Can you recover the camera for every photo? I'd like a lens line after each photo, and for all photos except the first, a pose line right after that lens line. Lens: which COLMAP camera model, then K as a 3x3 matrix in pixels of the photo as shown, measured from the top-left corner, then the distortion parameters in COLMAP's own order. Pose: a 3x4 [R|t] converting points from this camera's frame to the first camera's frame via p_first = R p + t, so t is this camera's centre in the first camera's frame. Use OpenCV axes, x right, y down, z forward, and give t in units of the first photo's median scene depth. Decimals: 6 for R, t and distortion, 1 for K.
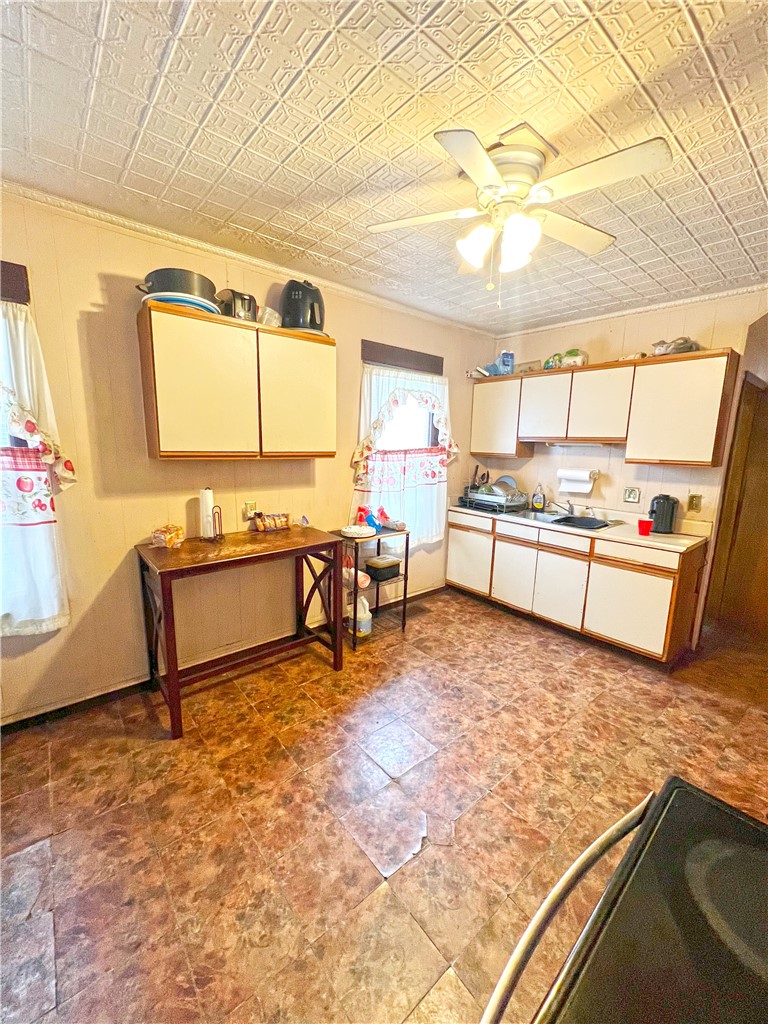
lens RADIAL K [[409.1, 0, 384.0], [0, 409.1, 512.0], [0, 0, 1]] dist [-0.001169, -0.000216]
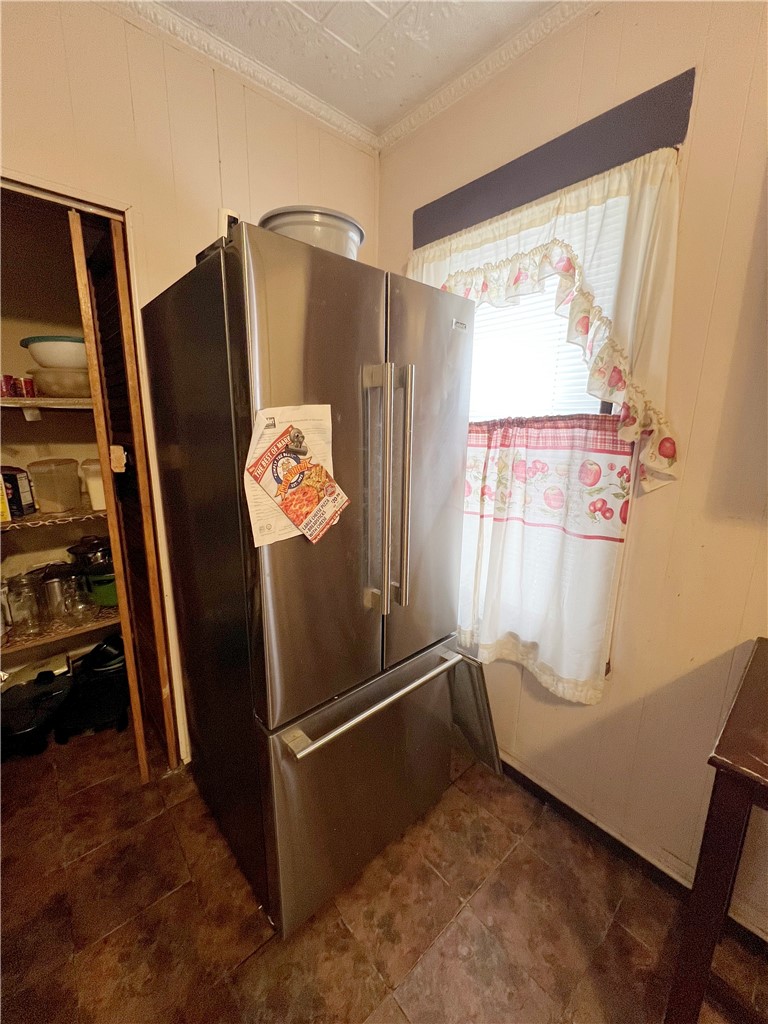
lens RADIAL K [[409.1, 0, 384.0], [0, 409.1, 512.0], [0, 0, 1]] dist [-0.001169, -0.000216]
pose [[0.028298, 0.185135, -0.982305, -0.243147], [-0.190377, 0.965710, 0.176523, -0.058169], [0.981303, 0.182013, 0.062573, 0.632656]]
